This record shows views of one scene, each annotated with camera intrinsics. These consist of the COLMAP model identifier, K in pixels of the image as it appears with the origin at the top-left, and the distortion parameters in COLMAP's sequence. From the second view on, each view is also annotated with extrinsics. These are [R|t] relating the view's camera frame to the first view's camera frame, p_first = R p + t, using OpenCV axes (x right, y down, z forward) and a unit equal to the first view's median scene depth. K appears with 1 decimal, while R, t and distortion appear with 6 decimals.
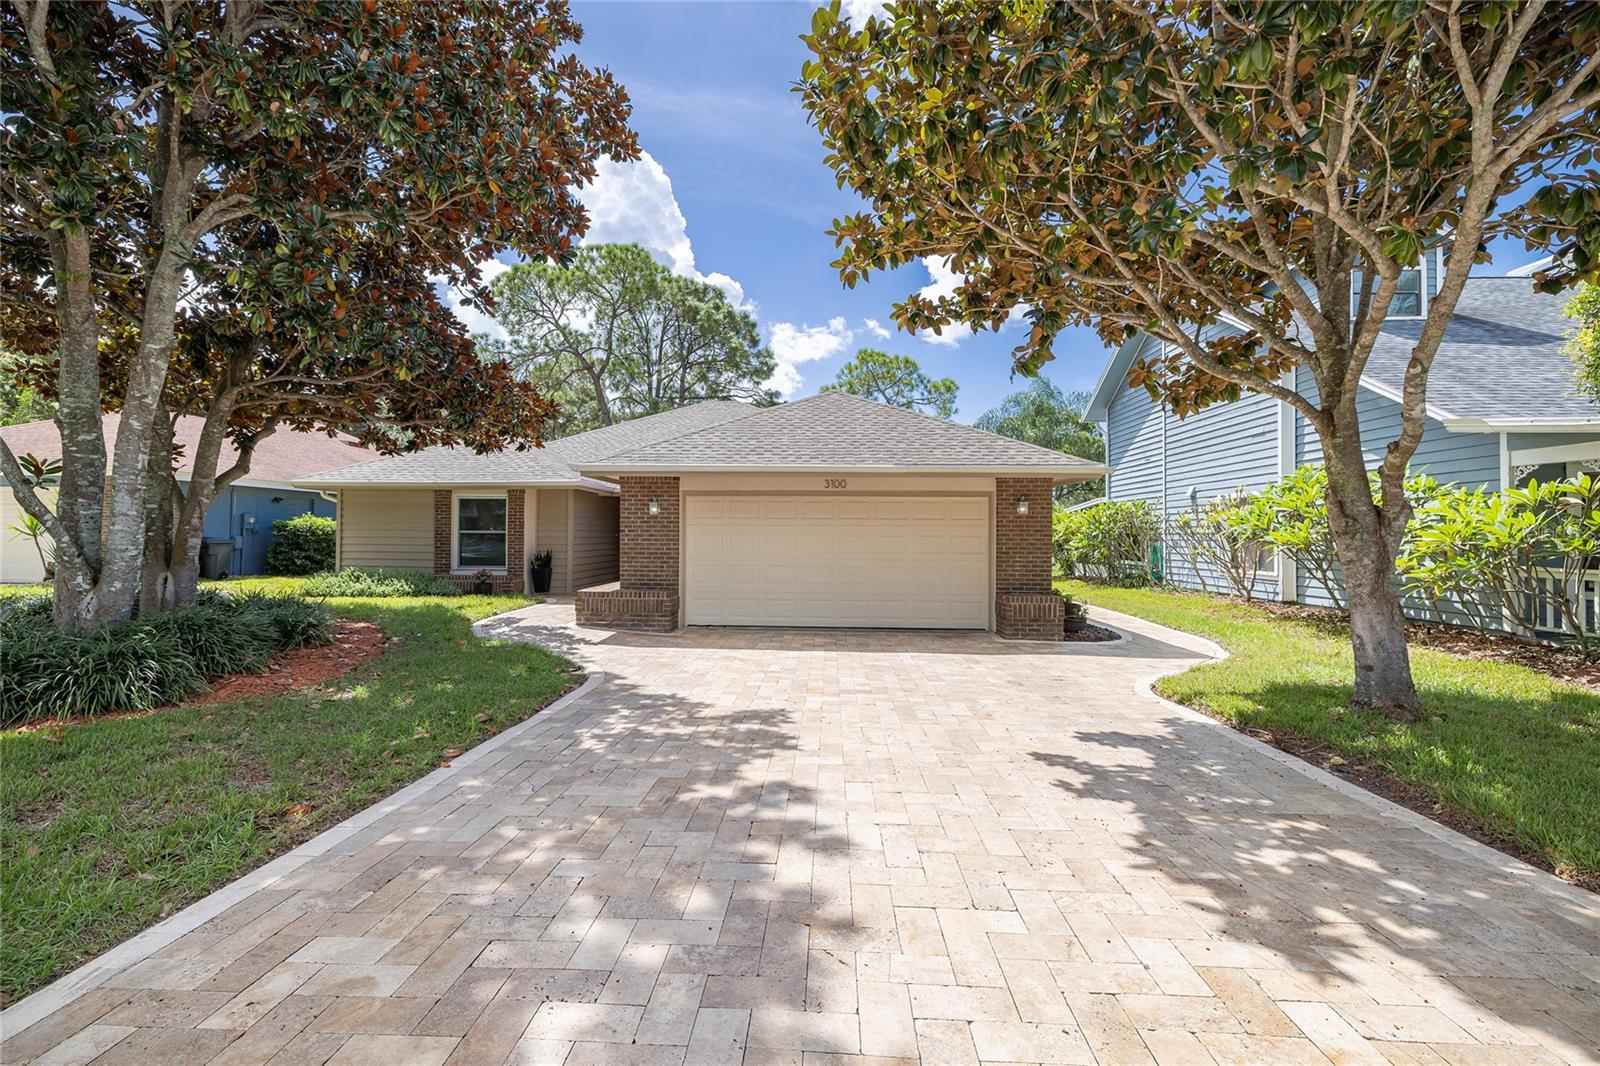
lens RADIAL K [[715.7, 0, 800.0], [0, 715.7, 533.0], [0, 0, 1]] dist [0.000487, 0.000010]
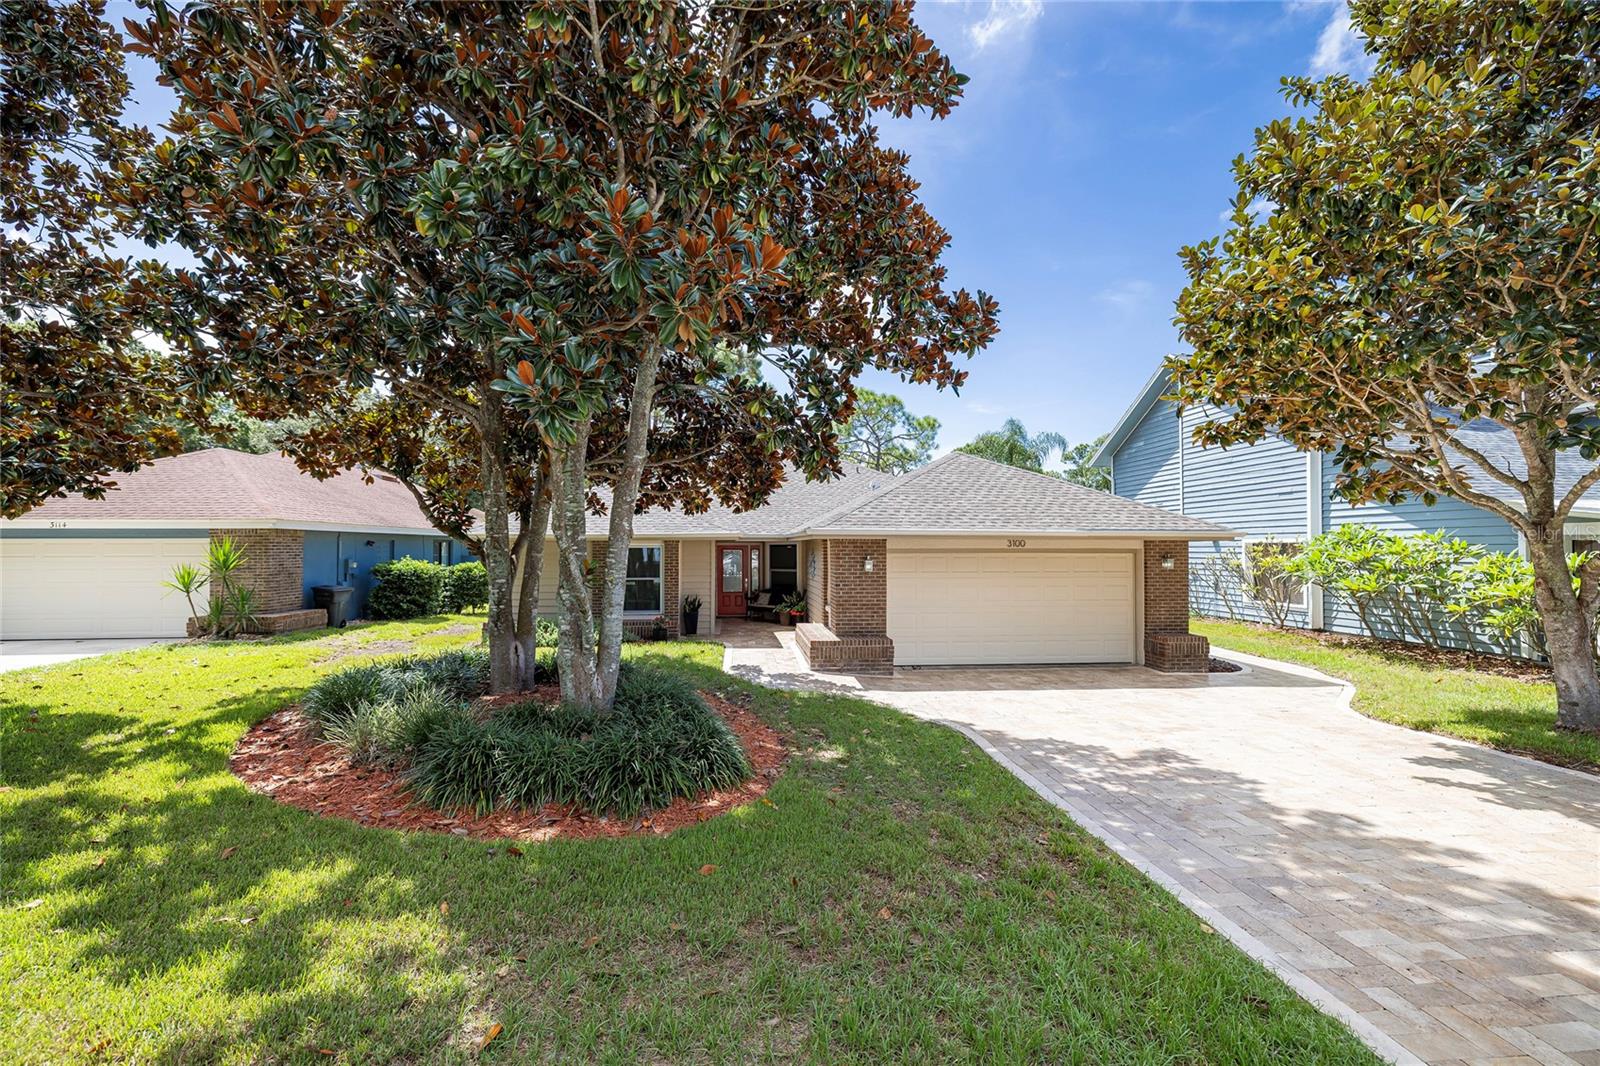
lens RADIAL K [[699.3, 0, 800.0], [0, 699.3, 533.0], [0, 0, 1]] dist [0.003854, 0.000365]
pose [[0.988942, -0.002707, 0.148280, -0.944683], [0.004995, 0.999874, -0.015056, -0.140889], [-0.148221, 0.015630, 0.988831, -0.176183]]
